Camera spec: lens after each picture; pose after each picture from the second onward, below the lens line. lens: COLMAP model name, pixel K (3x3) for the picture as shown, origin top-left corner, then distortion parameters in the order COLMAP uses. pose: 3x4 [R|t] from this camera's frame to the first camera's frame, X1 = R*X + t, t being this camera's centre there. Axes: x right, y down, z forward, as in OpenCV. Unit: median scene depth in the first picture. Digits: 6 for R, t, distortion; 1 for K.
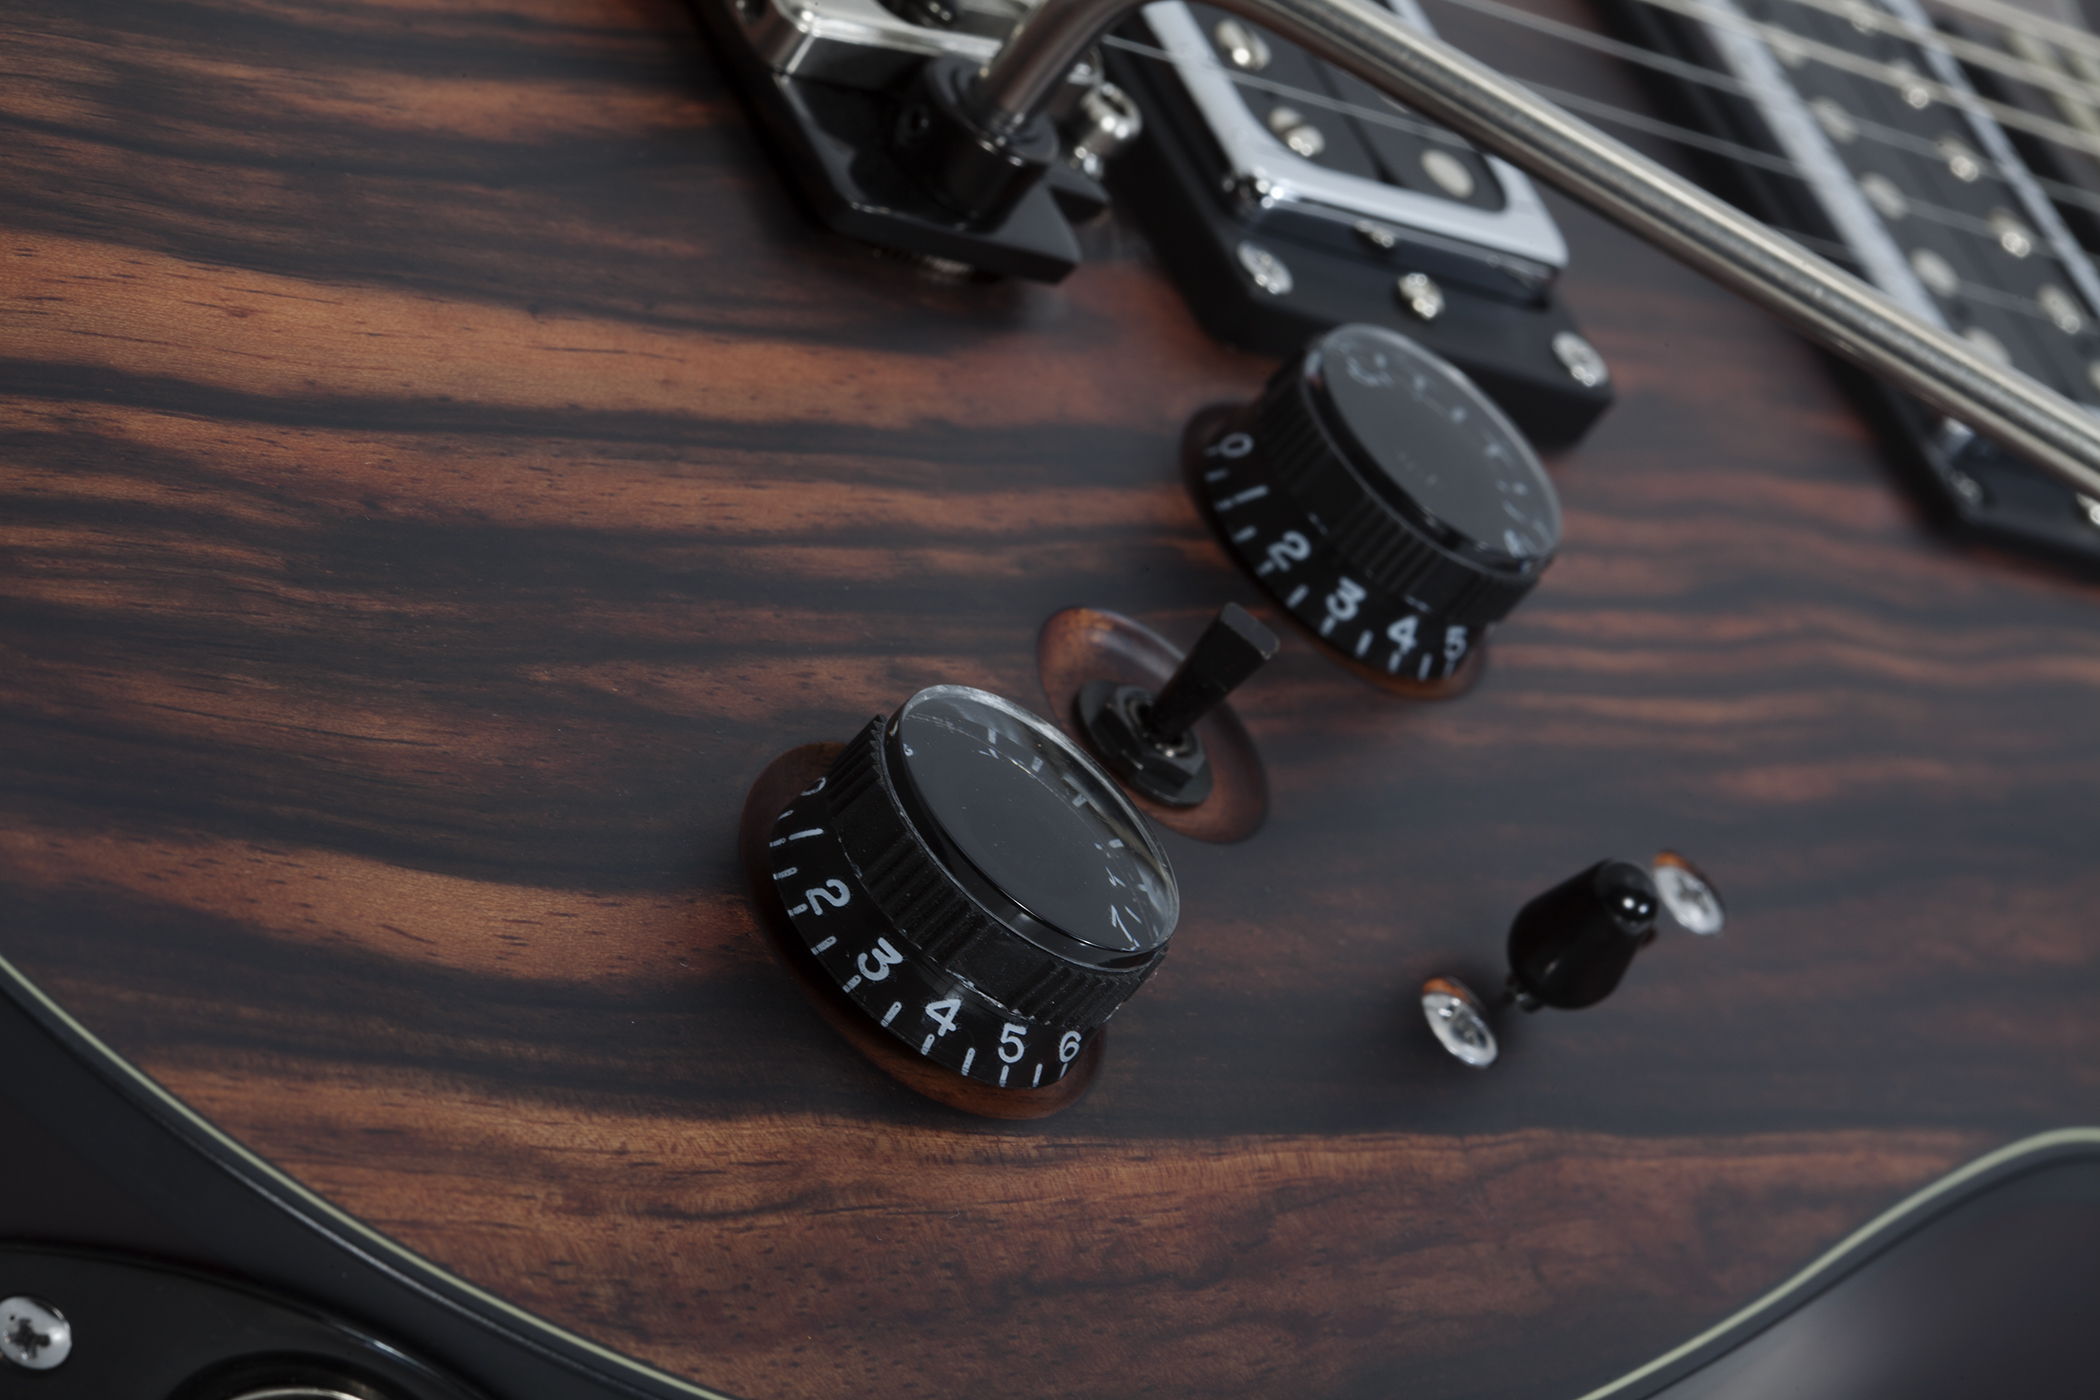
lens RADIAL K [[8300.8, 0, 1049.4], [0, 8300.8, 699.4], [0, 0, 1]] dist [-0.282378, 0.000000]
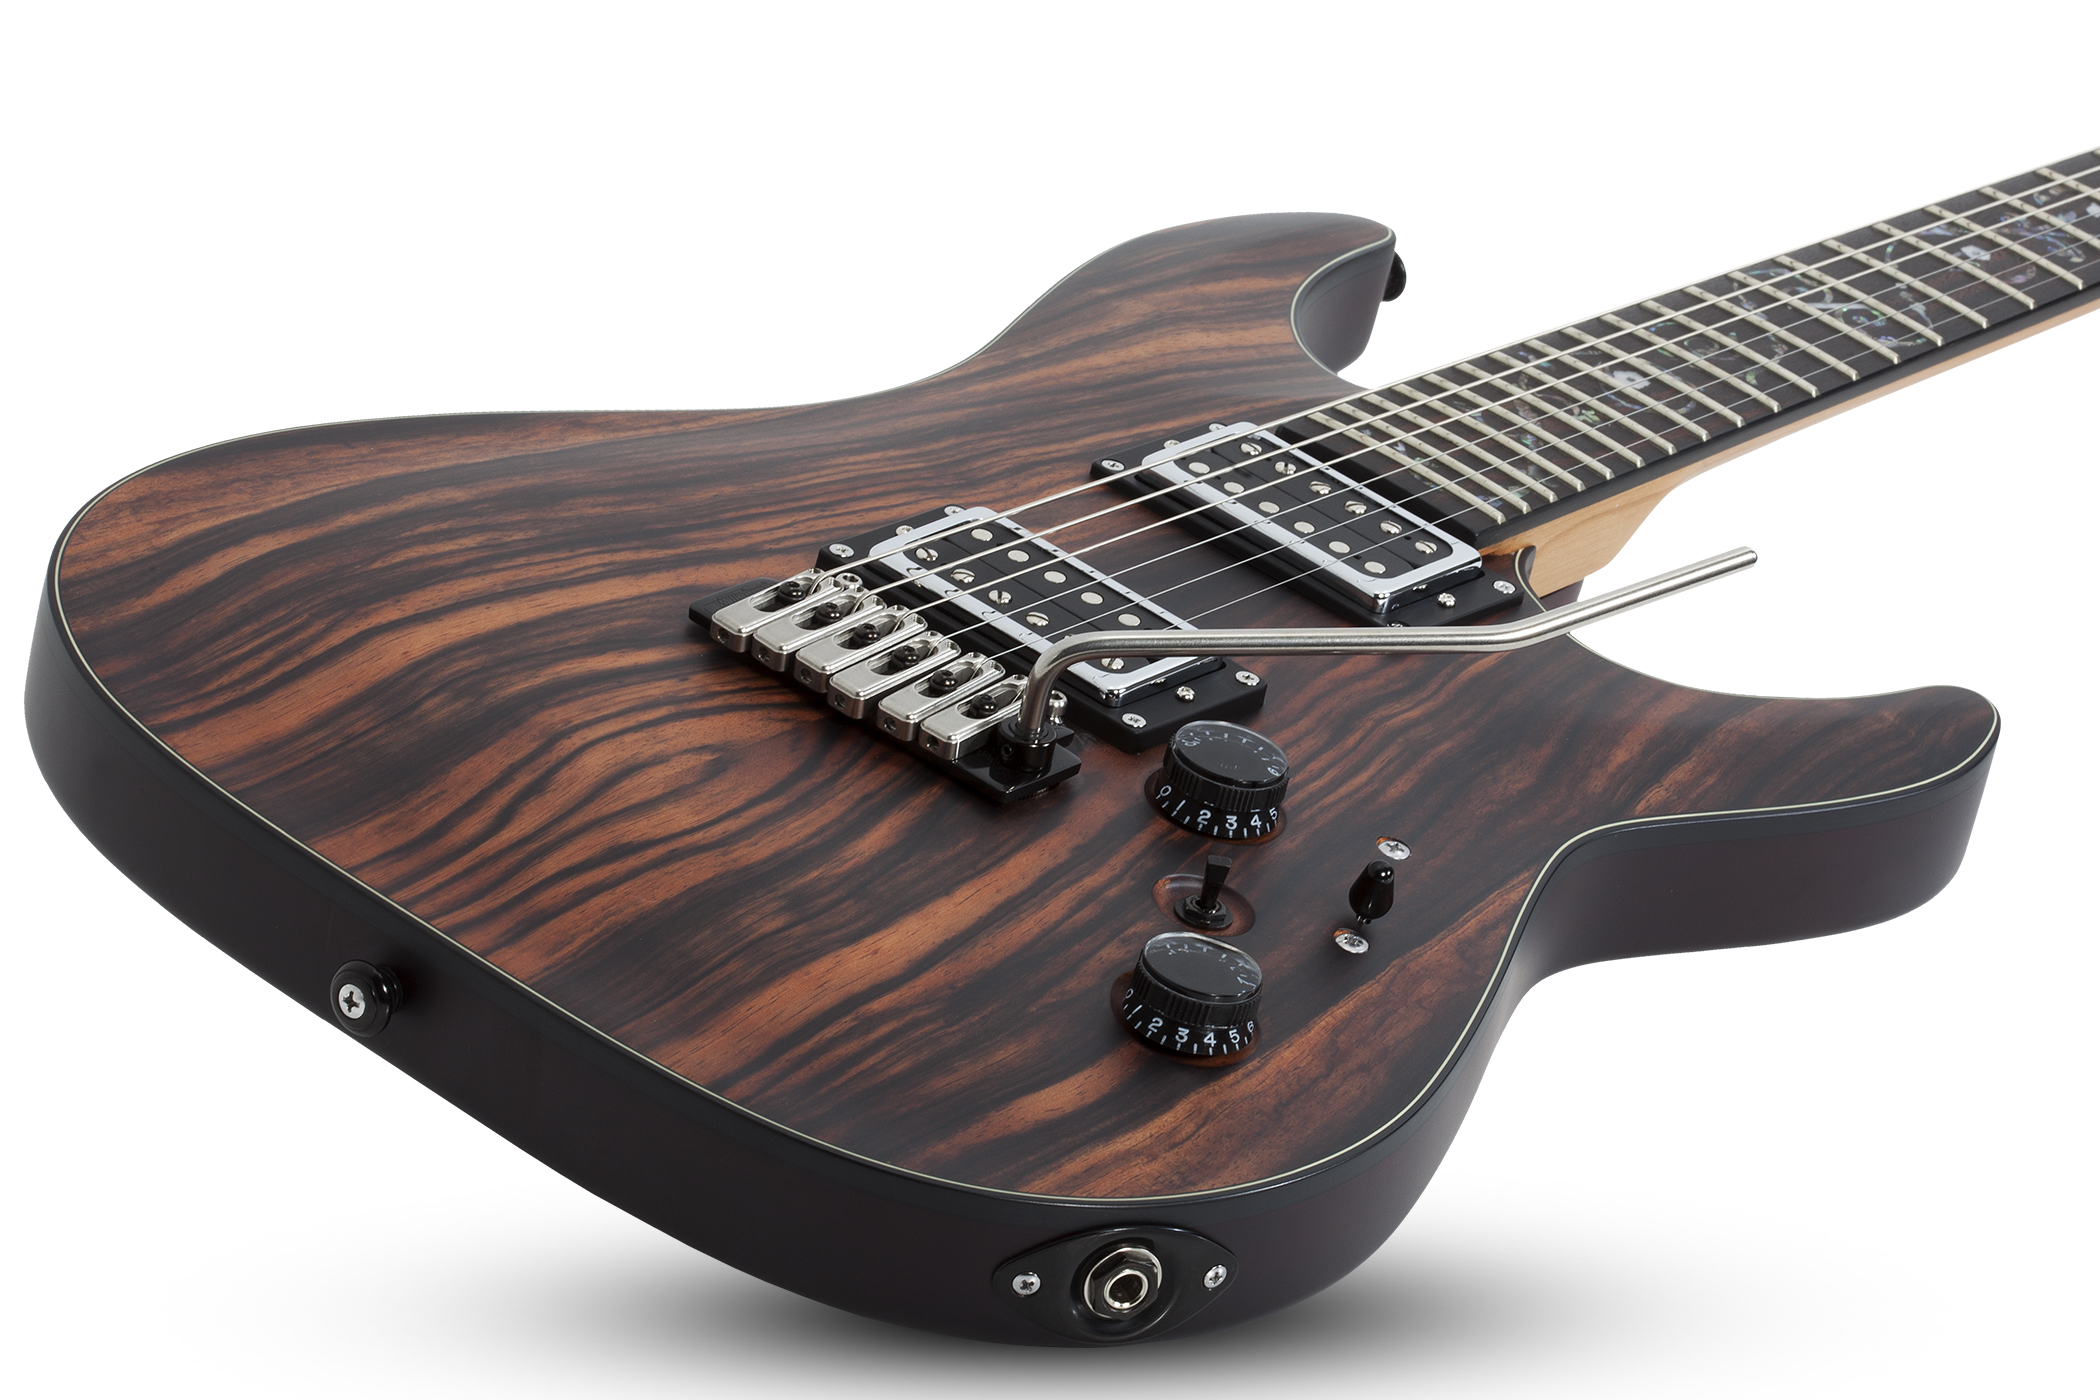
lens RADIAL K [[8300.8, 0, 1050.3], [0, 8300.8, 699.7], [0, 0, 1]] dist [-0.282378, 0.000000]
pose [[0.863257, -0.502562, 0.047104, -0.130070], [0.500255, 0.864257, 0.052956, -0.233061], [-0.067323, -0.022151, 0.997485, -1.793360]]
